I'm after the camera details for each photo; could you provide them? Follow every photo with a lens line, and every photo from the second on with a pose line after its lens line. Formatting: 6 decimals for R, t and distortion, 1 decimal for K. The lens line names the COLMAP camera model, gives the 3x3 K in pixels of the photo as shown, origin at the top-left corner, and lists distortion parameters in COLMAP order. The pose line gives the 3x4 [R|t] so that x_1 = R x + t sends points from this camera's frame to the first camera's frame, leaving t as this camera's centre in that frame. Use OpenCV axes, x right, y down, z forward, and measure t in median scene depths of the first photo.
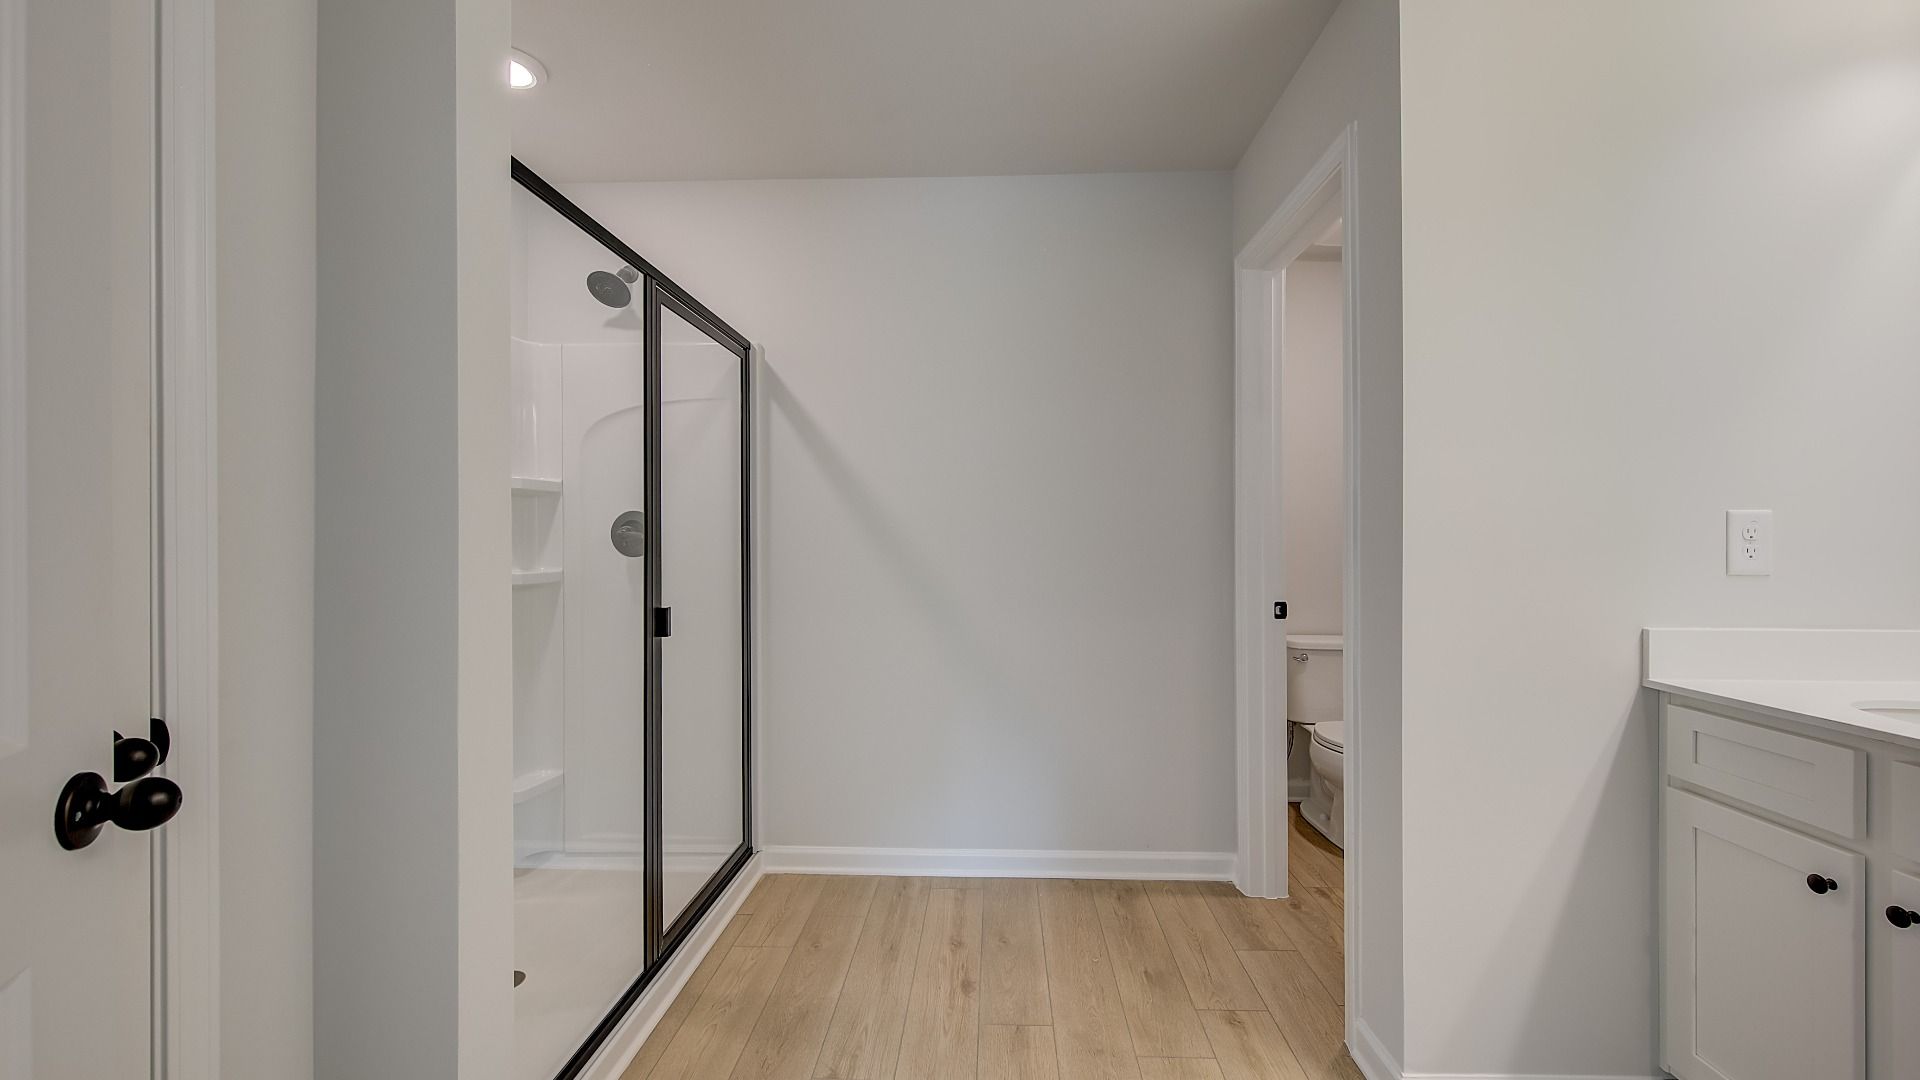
lens RADIAL K [[773.6, 0, 949.9], [0, 773.6, 536.0], [0, 0, 1]] dist [0.009162, -0.003456]
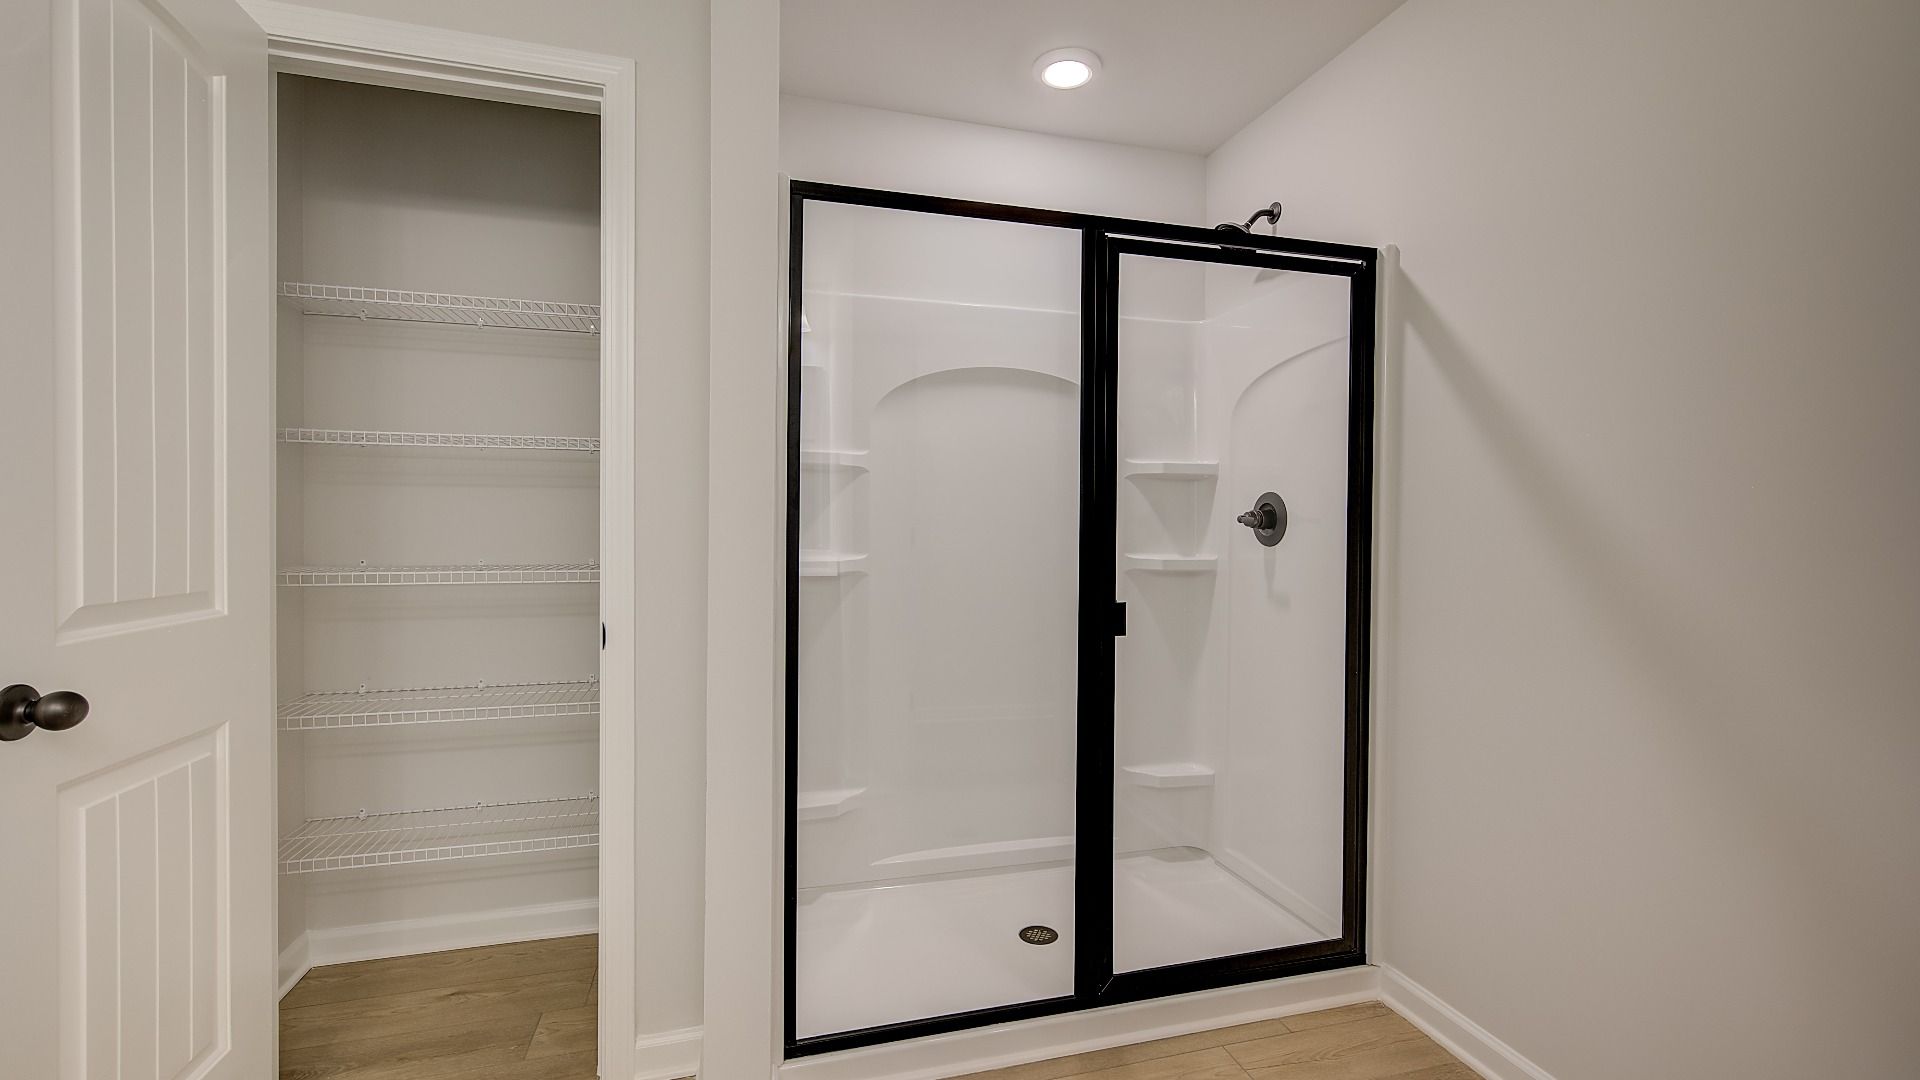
lens RADIAL K [[773.6, 0, 954.5], [0, 773.6, 540.6], [0, 0, 1]] dist [0.009162, -0.003456]
pose [[0.330049, 0.017994, -0.943792, 0.328427], [-0.010031, 0.999829, 0.015555, 0.011880], [0.943910, 0.004334, 0.330173, 0.448501]]
